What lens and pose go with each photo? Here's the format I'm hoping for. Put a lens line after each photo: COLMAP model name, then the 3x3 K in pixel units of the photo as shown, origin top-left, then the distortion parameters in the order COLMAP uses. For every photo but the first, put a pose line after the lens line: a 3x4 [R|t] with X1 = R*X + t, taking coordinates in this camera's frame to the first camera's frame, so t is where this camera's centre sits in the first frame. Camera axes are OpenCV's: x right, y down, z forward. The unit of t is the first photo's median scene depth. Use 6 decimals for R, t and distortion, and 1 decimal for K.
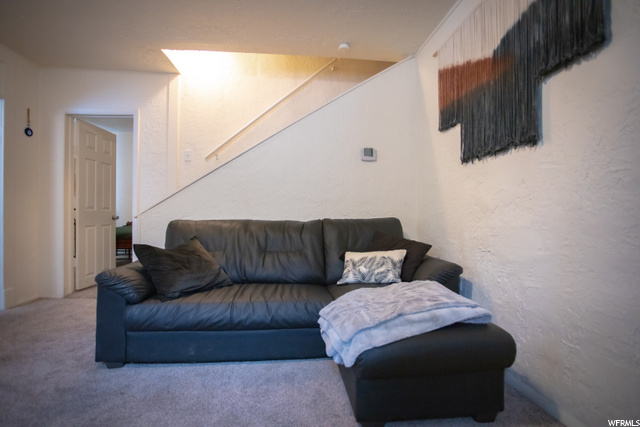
lens RADIAL K [[325.7, 0, 320.0], [0, 325.7, 213.5], [0, 0, 1]] dist [-0.052475, 0.034695]
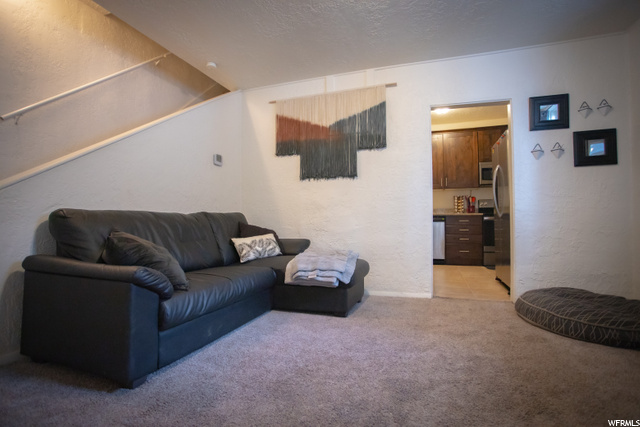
lens RADIAL K [[325.7, 0, 320.0], [0, 325.7, 213.5], [0, 0, 1]] dist [-0.052475, 0.034695]
pose [[0.408813, 0.026589, 0.912231, -1.001490], [-0.003419, 0.999613, -0.027604, 0.062254], [-0.912612, 0.008166, 0.408745, 0.209350]]
